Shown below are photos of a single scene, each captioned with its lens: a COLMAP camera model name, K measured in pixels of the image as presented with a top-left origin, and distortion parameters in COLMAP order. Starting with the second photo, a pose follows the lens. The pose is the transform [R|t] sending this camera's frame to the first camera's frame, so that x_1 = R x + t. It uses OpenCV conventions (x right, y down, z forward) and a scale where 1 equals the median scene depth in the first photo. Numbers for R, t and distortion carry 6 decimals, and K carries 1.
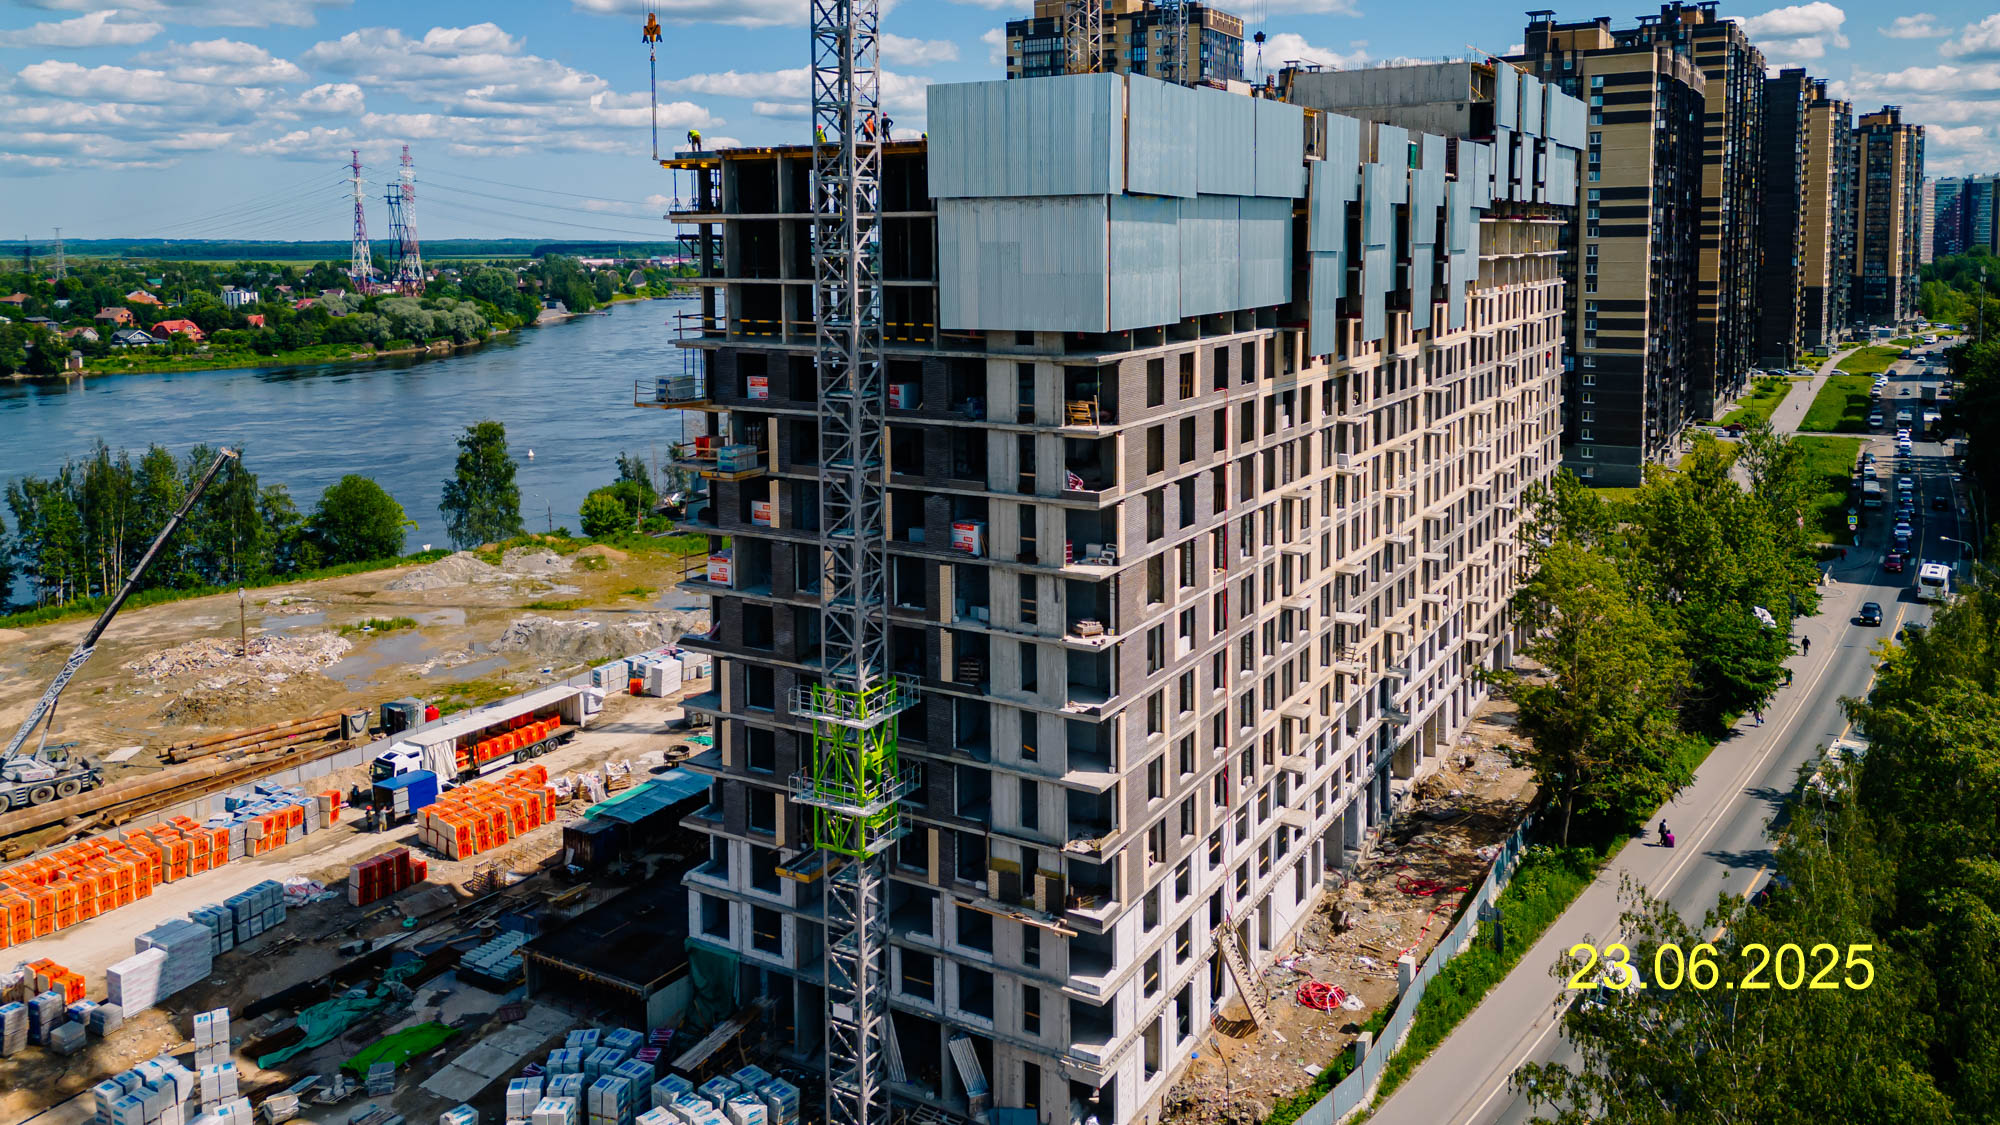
lens RADIAL K [[1478.8, 0, 1031.8], [0, 1478.8, 396.9], [0, 0, 1]] dist [0.066683, -0.035474]
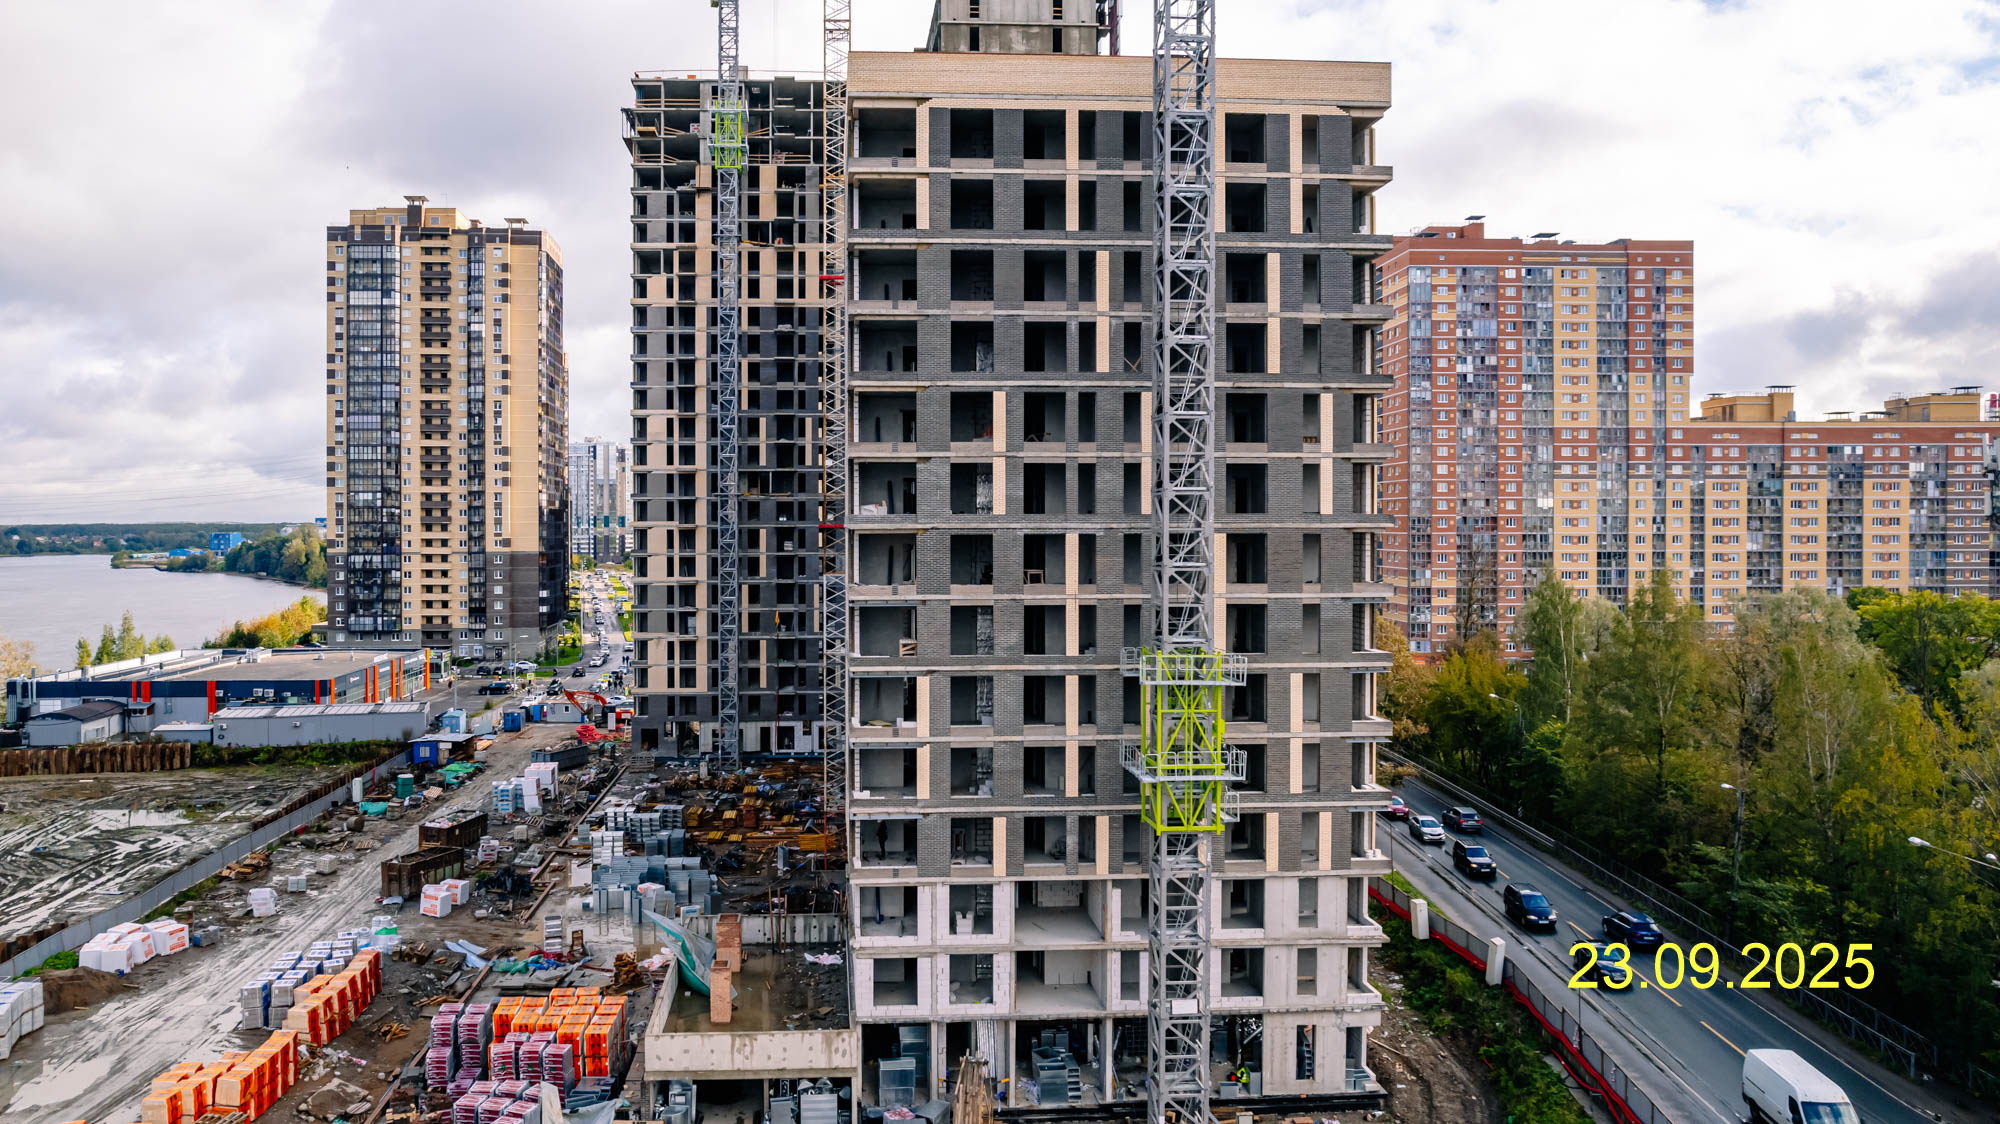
lens RADIAL K [[1329.1, 0, 971.0], [0, 1329.1, 564.2], [0, 0, 1]] dist [-0.107874, 0.121880]
pose [[0.822505, -0.004032, 0.568743, -0.578416], [0.047635, 0.996950, -0.061820, 0.148491], [-0.566759, 0.077939, 0.820189, 0.312327]]
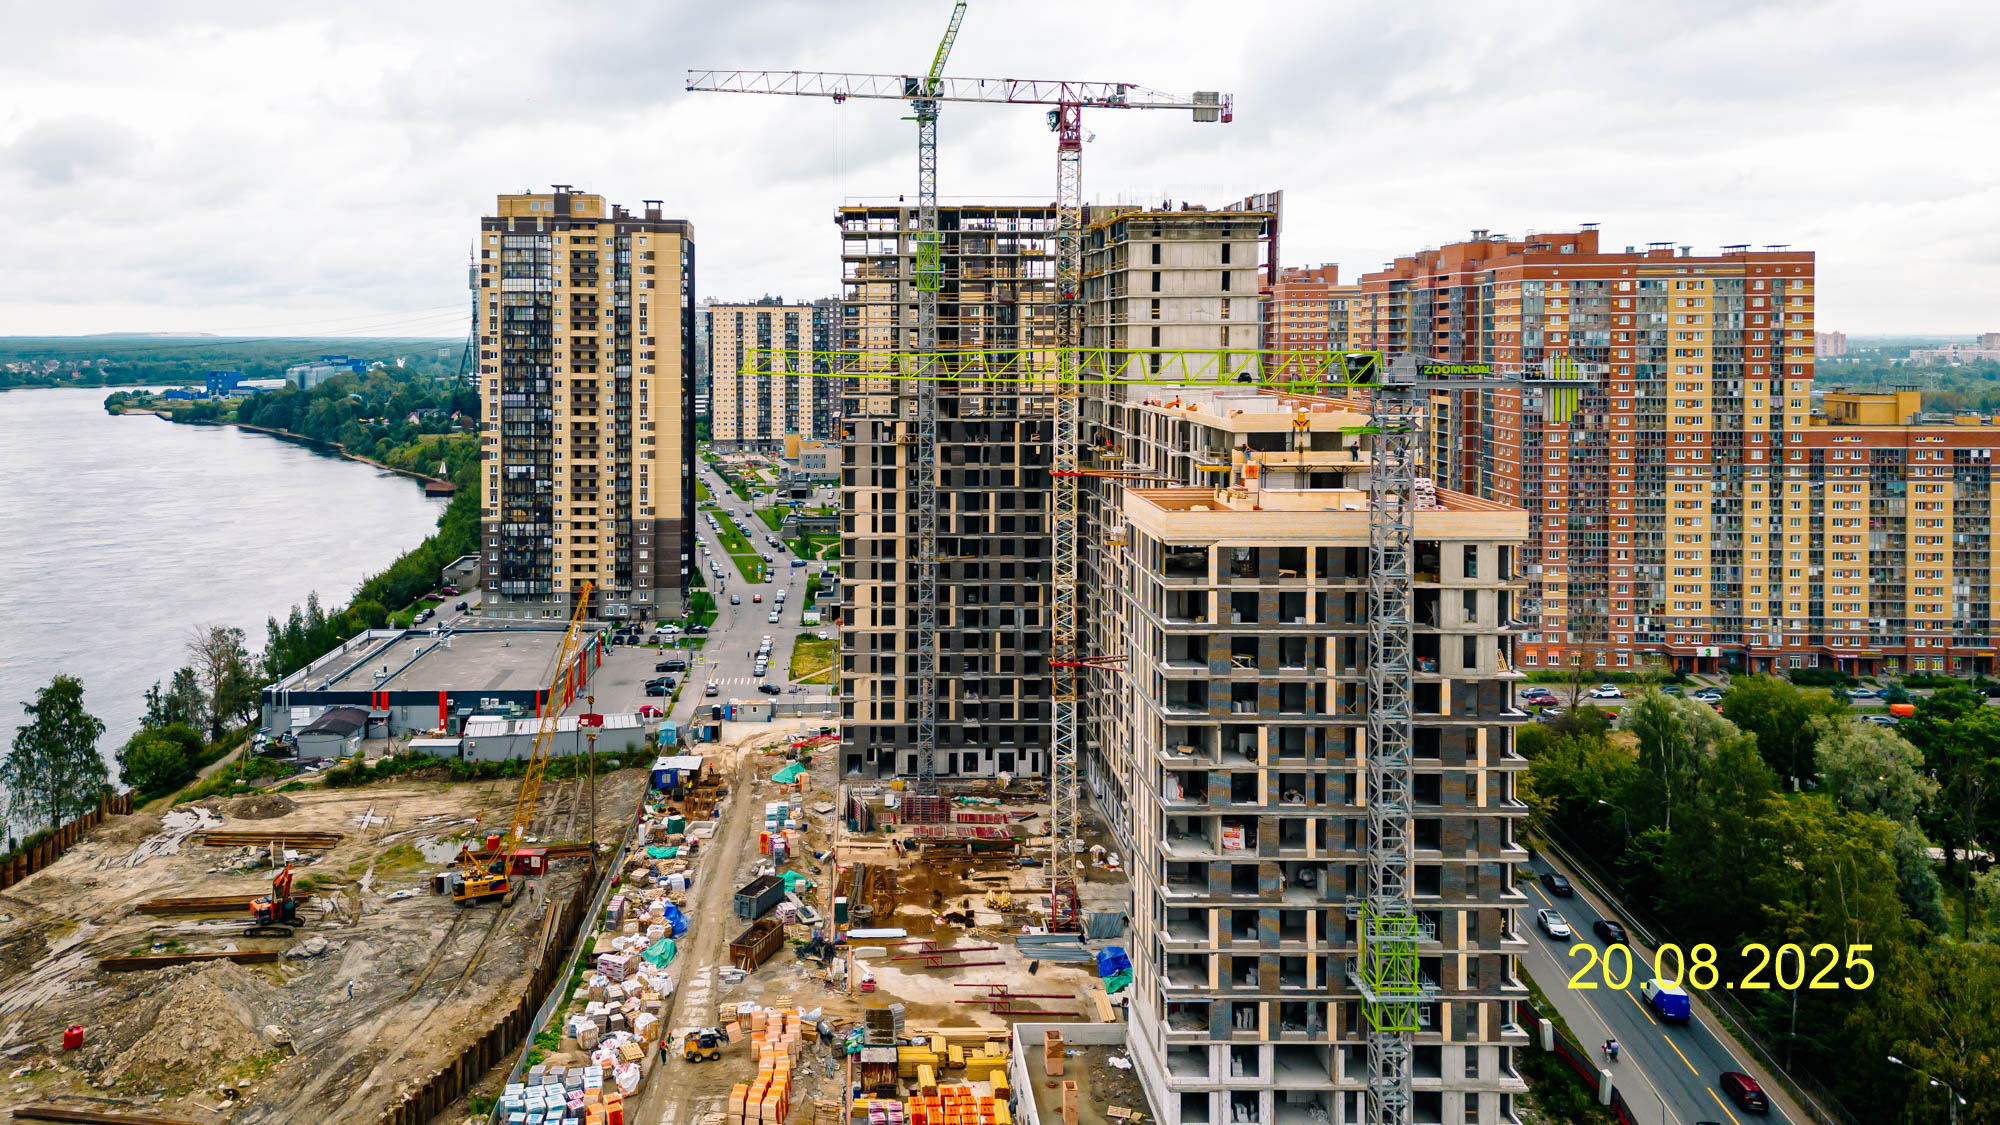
lens RADIAL K [[1433.0, 0, 929.5], [0, 1433.0, 399.2], [0, 0, 1]] dist [0.060884, -0.033178]
pose [[0.854311, -0.011226, 0.519640, -1.019981], [0.047496, 0.997270, -0.056542, -0.204809], [-0.517587, 0.072985, 0.852512, -0.020858]]
